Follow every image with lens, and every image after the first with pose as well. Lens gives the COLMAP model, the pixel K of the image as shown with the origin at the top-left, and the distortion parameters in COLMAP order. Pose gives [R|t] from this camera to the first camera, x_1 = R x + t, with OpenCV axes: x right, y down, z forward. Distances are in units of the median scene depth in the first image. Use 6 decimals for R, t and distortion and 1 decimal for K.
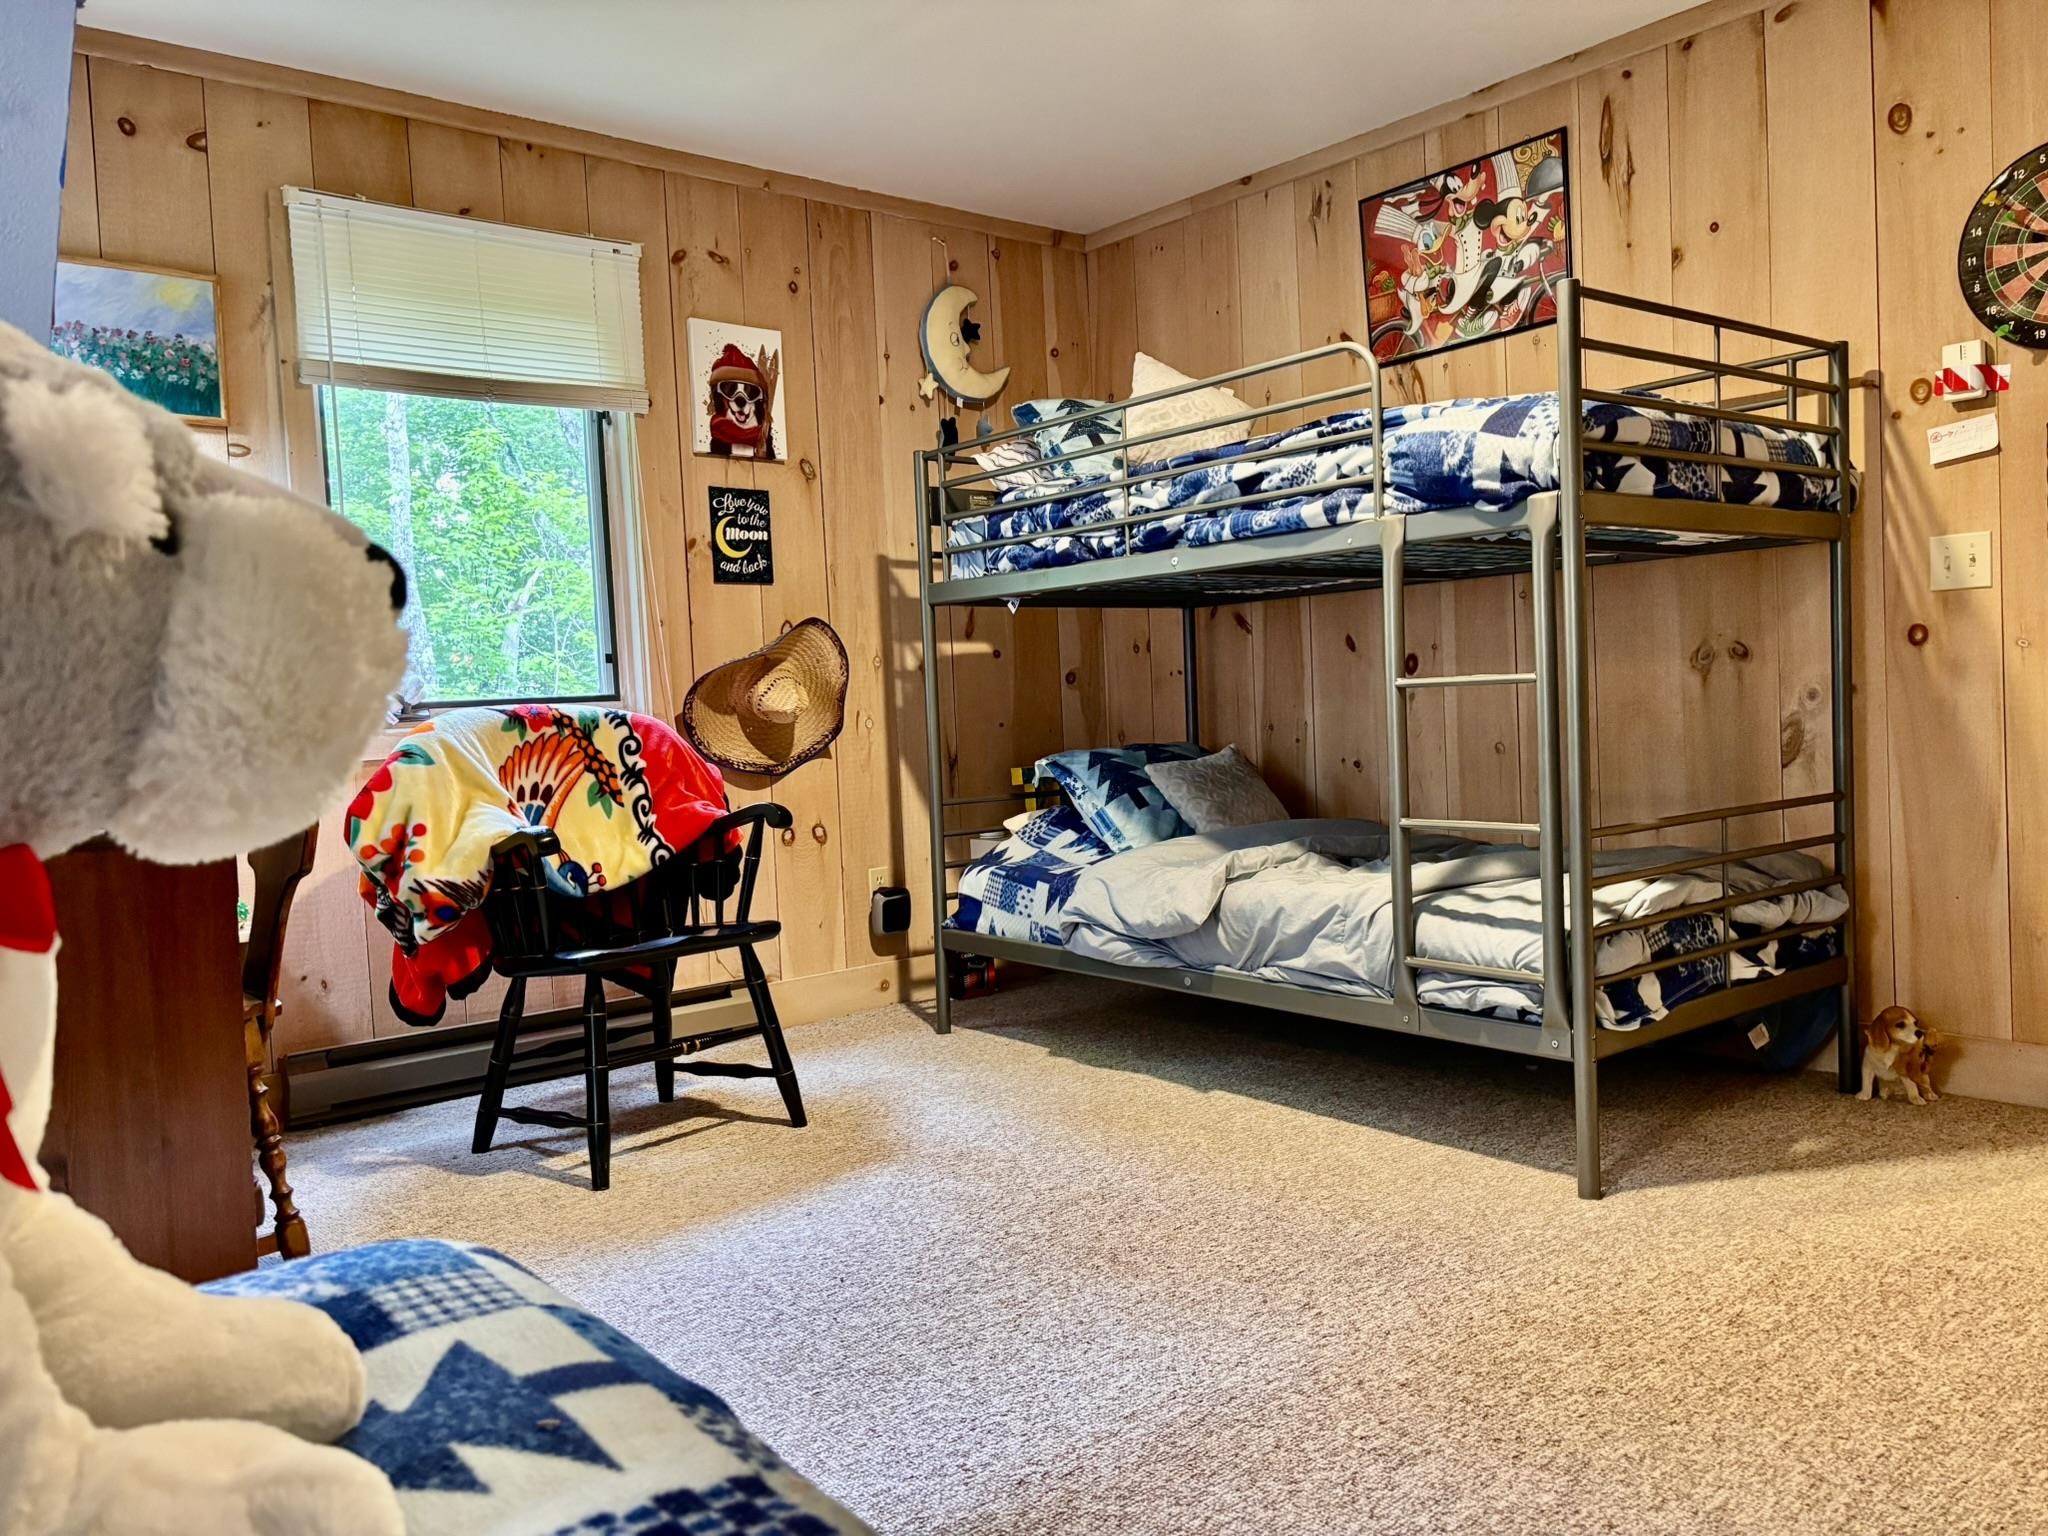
lens RADIAL K [[1552.0, 0, 1024.0], [0, 1552.0, 768.0], [0, 0, 1]] dist [0.012030, 0.001364]
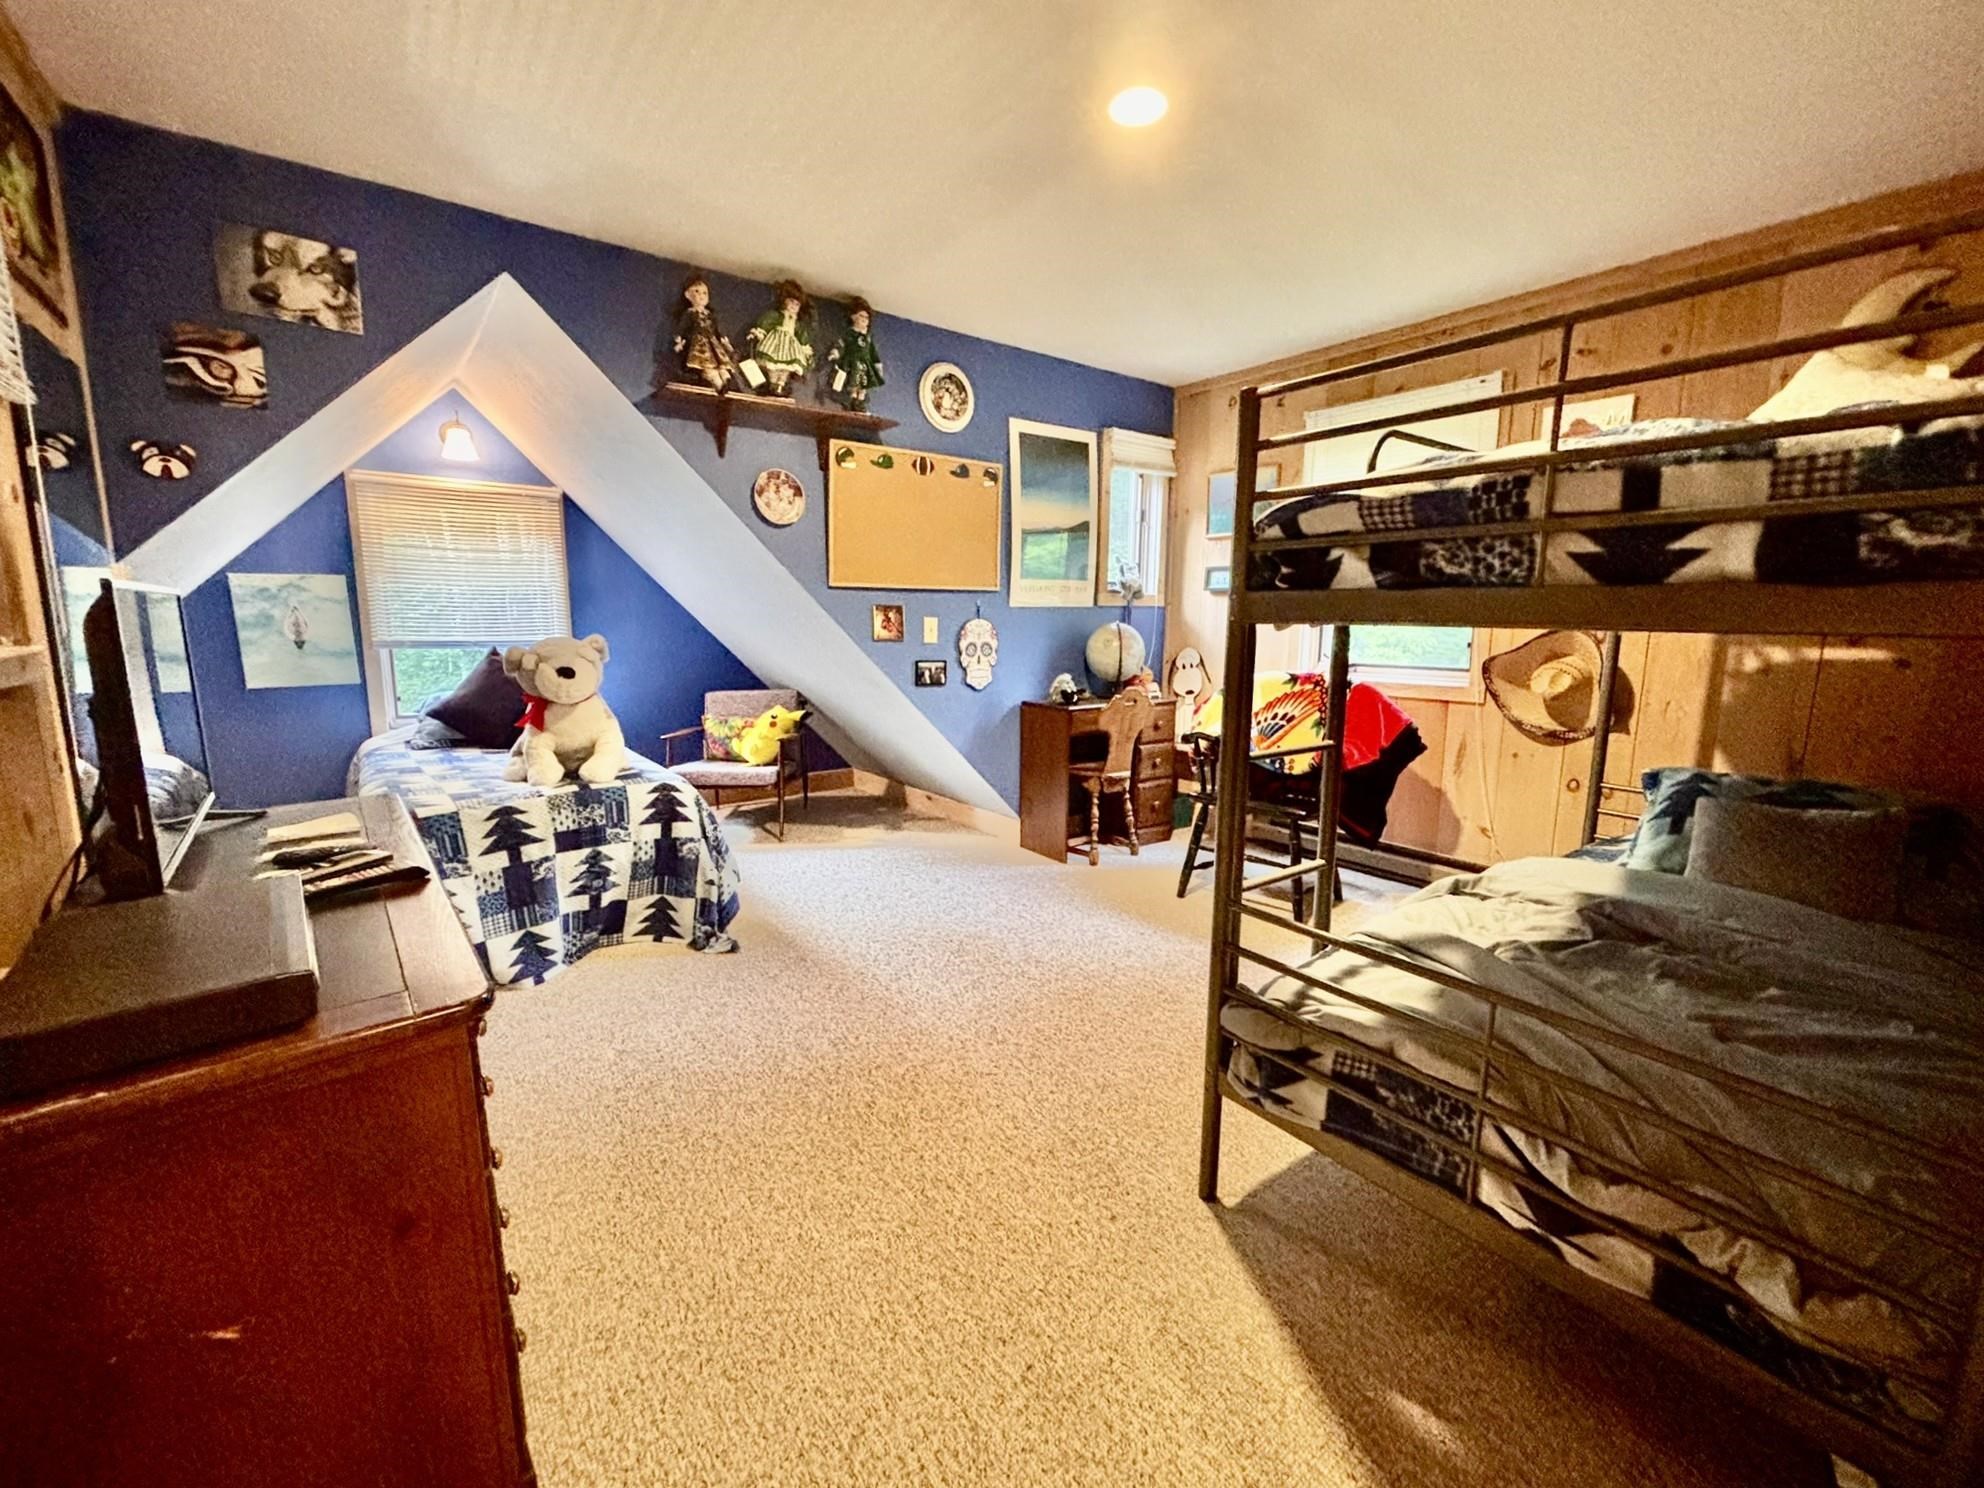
lens RADIAL K [[819.6, 0, 992.2], [0, 819.6, 741.7], [0, 0, 1]] dist [-0.005299, -0.000112]
pose [[-0.039987, 0.196454, -0.979697, 0.781880], [-0.049047, 0.978914, 0.198299, -0.152625], [0.997996, 0.055980, -0.029509, 0.714818]]
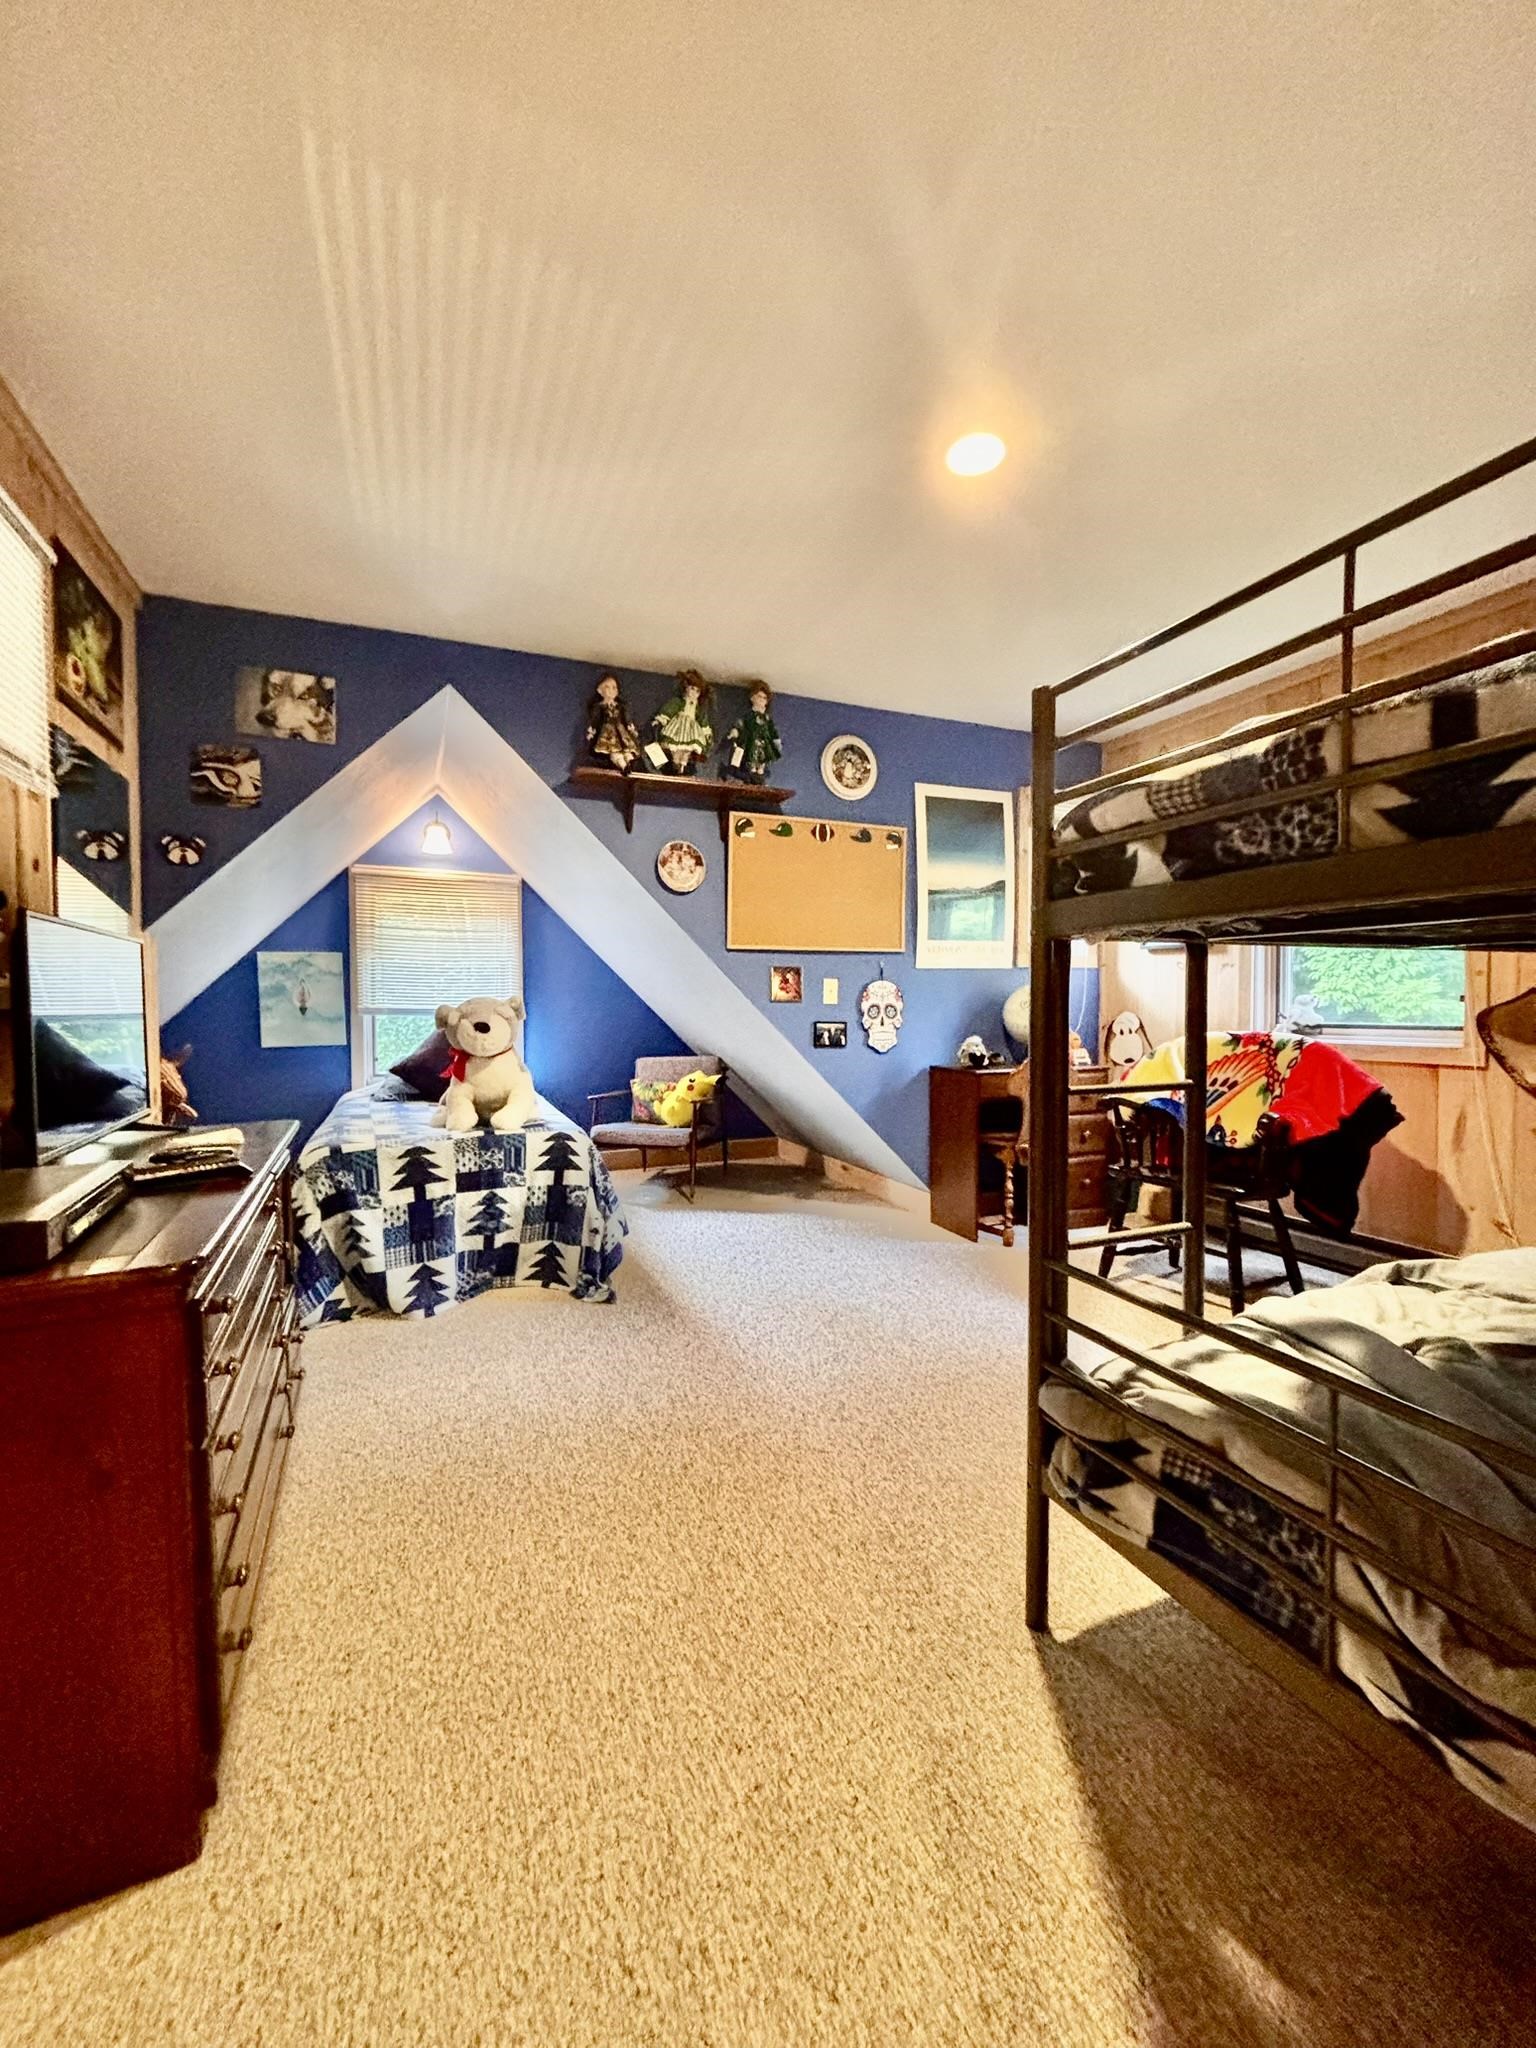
lens RADIAL K [[818.2, 0, 768.0], [0, 818.2, 1024.0], [0, 0, 1]] dist [0.000952, -0.000443]
pose [[-0.281947, 0.069886, -0.956881, 0.752198], [-0.026426, 0.996400, 0.080559, -0.118342], [0.959066, 0.048000, -0.279085, 0.823618]]
